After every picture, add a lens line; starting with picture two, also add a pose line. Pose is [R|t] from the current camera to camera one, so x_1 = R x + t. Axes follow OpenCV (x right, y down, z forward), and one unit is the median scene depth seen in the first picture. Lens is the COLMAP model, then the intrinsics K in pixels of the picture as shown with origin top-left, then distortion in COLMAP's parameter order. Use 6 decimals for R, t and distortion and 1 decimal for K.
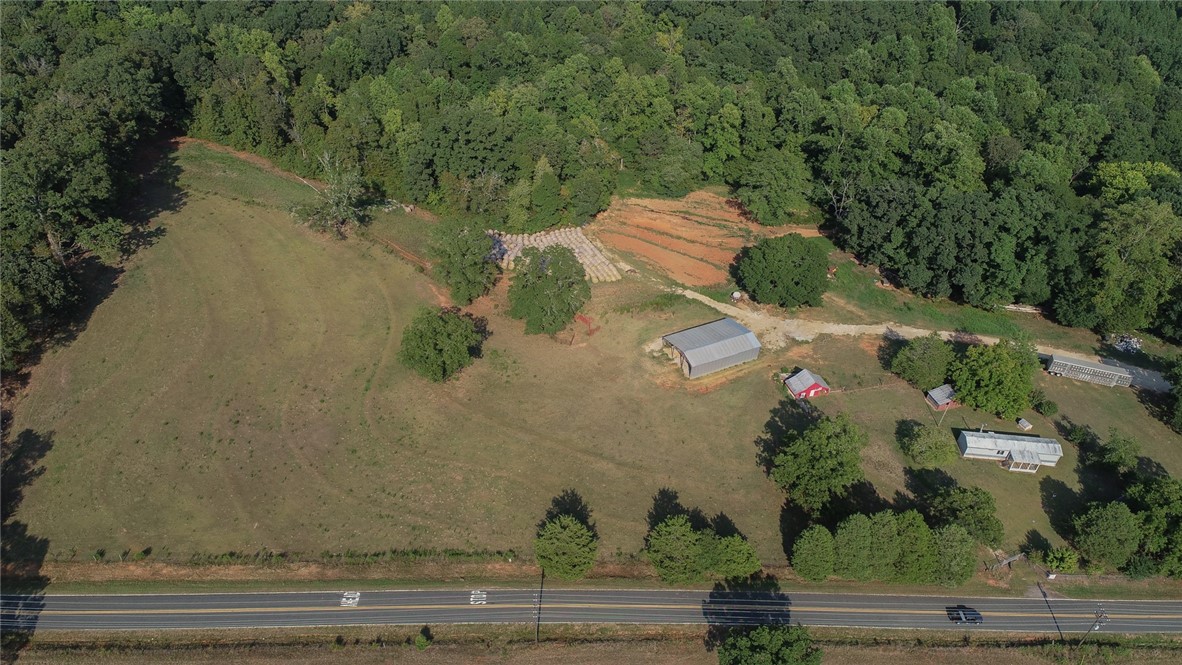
lens RADIAL K [[768.7, 0, 591.0], [0, 768.7, 332.5], [0, 0, 1]] dist [0.171351, -0.155881]
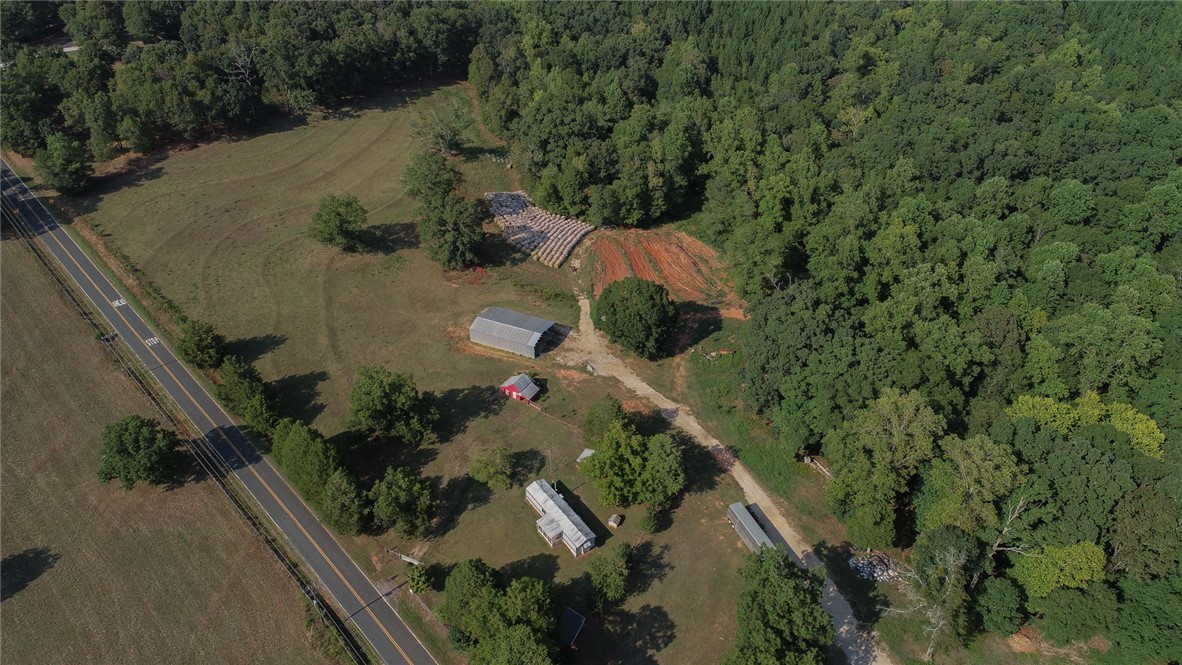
lens RADIAL K [[768.7, 0, 591.0], [0, 768.7, 332.5], [0, 0, 1]] dist [0.171351, -0.155881]
pose [[0.674372, 0.428159, -0.601583, 0.815018], [-0.472757, 0.876202, 0.093653, -0.121965], [0.567207, 0.221246, 0.793301, 0.193969]]
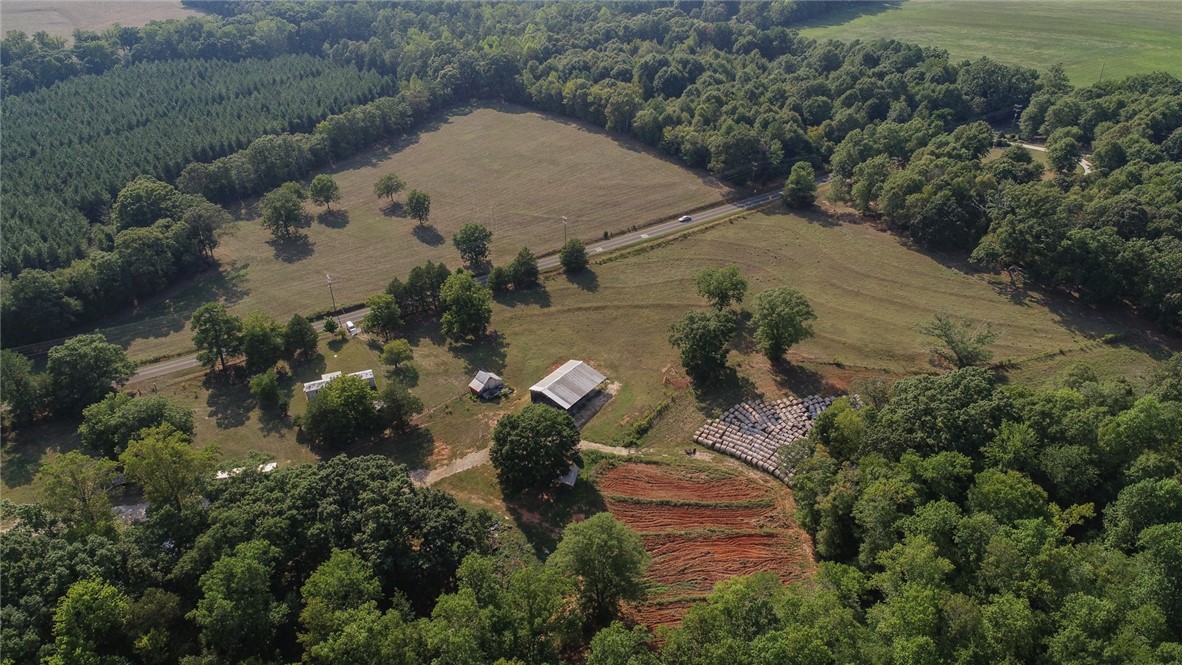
lens RADIAL K [[768.7, 0, 591.0], [0, 768.7, 332.5], [0, 0, 1]] dist [0.171351, -0.155881]
pose [[-0.881716, 0.226039, -0.414106, 0.547267], [-0.314641, 0.372298, 0.873153, -0.967806], [0.351537, 0.900167, -0.257140, 1.148719]]
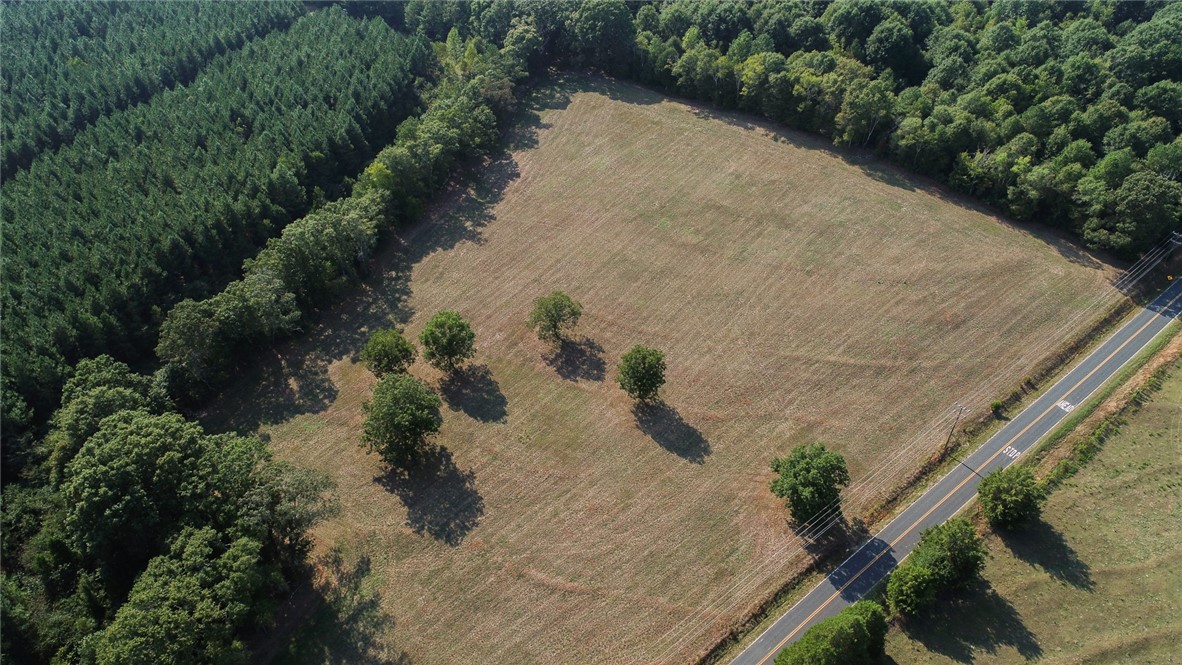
lens RADIAL K [[768.7, 0, 591.0], [0, 768.7, 332.5], [0, 0, 1]] dist [0.171351, -0.155881]
pose [[-0.797825, 0.355032, -0.487265, 0.585291], [-0.420051, 0.252417, 0.871690, -0.326975], [0.432472, 0.900132, -0.052253, 0.401030]]
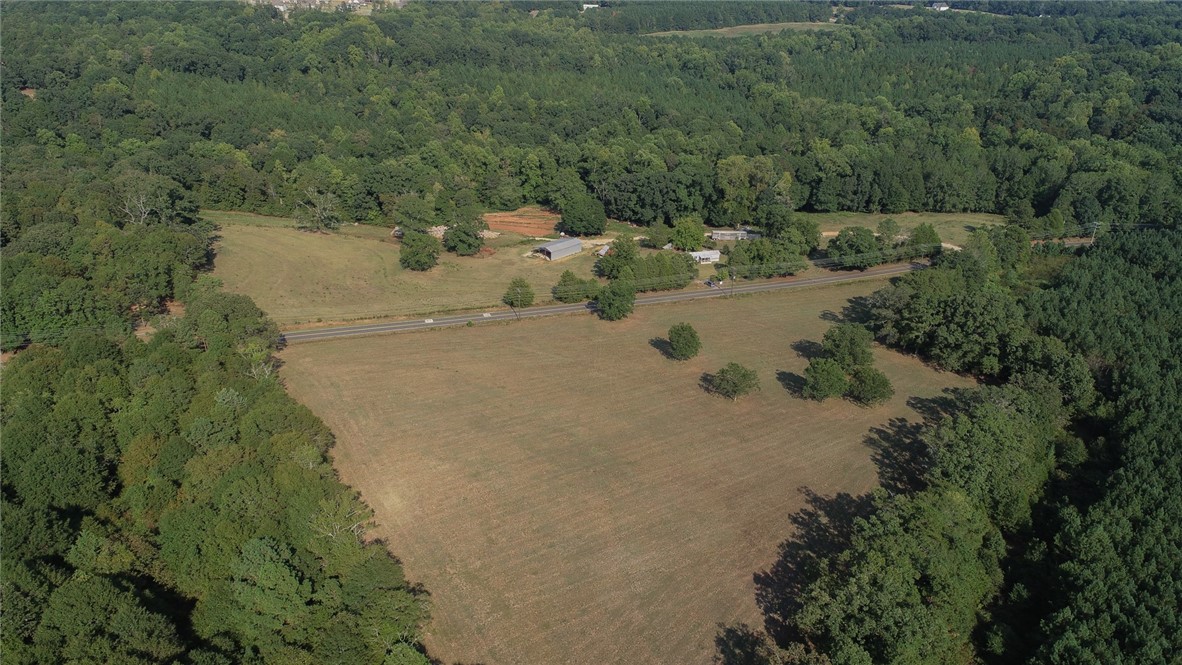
lens RADIAL K [[768.7, 0, 591.0], [0, 768.7, 332.5], [0, 0, 1]] dist [0.171351, -0.155881]
pose [[0.942381, -0.155643, 0.296131, -0.329469], [0.221284, 0.953880, -0.202847, 0.565752], [-0.250902, 0.256688, 0.933359, -0.672214]]
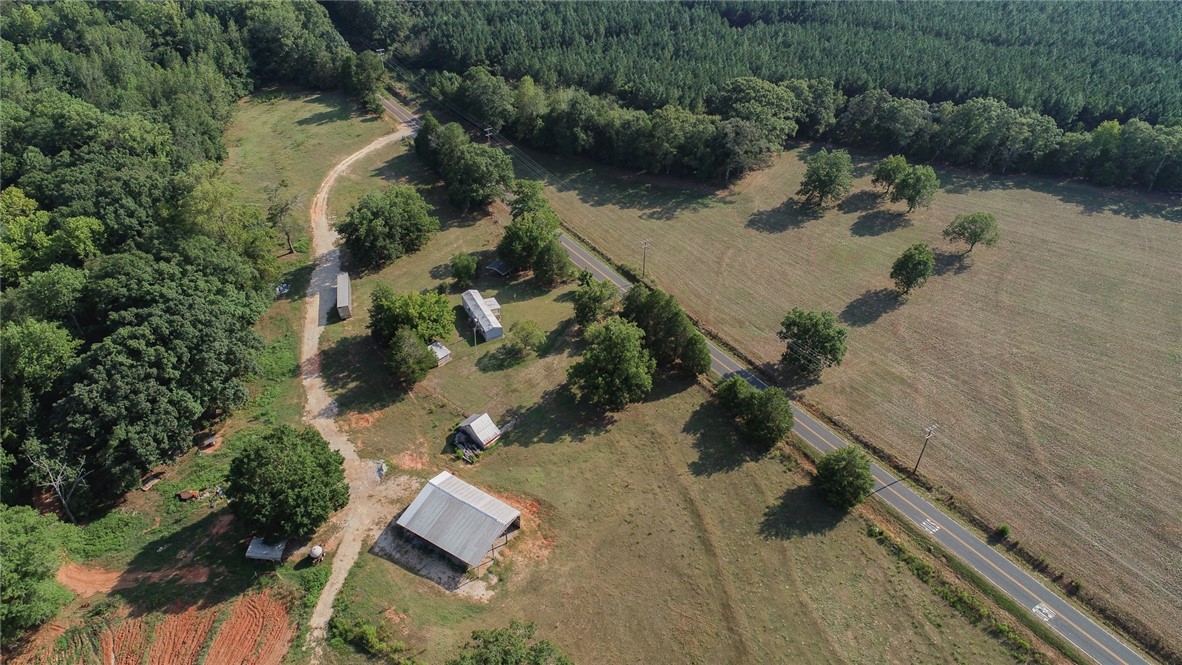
lens RADIAL K [[768.7, 0, 591.0], [0, 768.7, 332.5], [0, 0, 1]] dist [0.171351, -0.155881]
pose [[-0.534662, -0.536616, 0.652825, -0.296392], [0.531284, 0.387303, 0.753481, -0.528407], [-0.657171, 0.749693, 0.078019, 0.661656]]
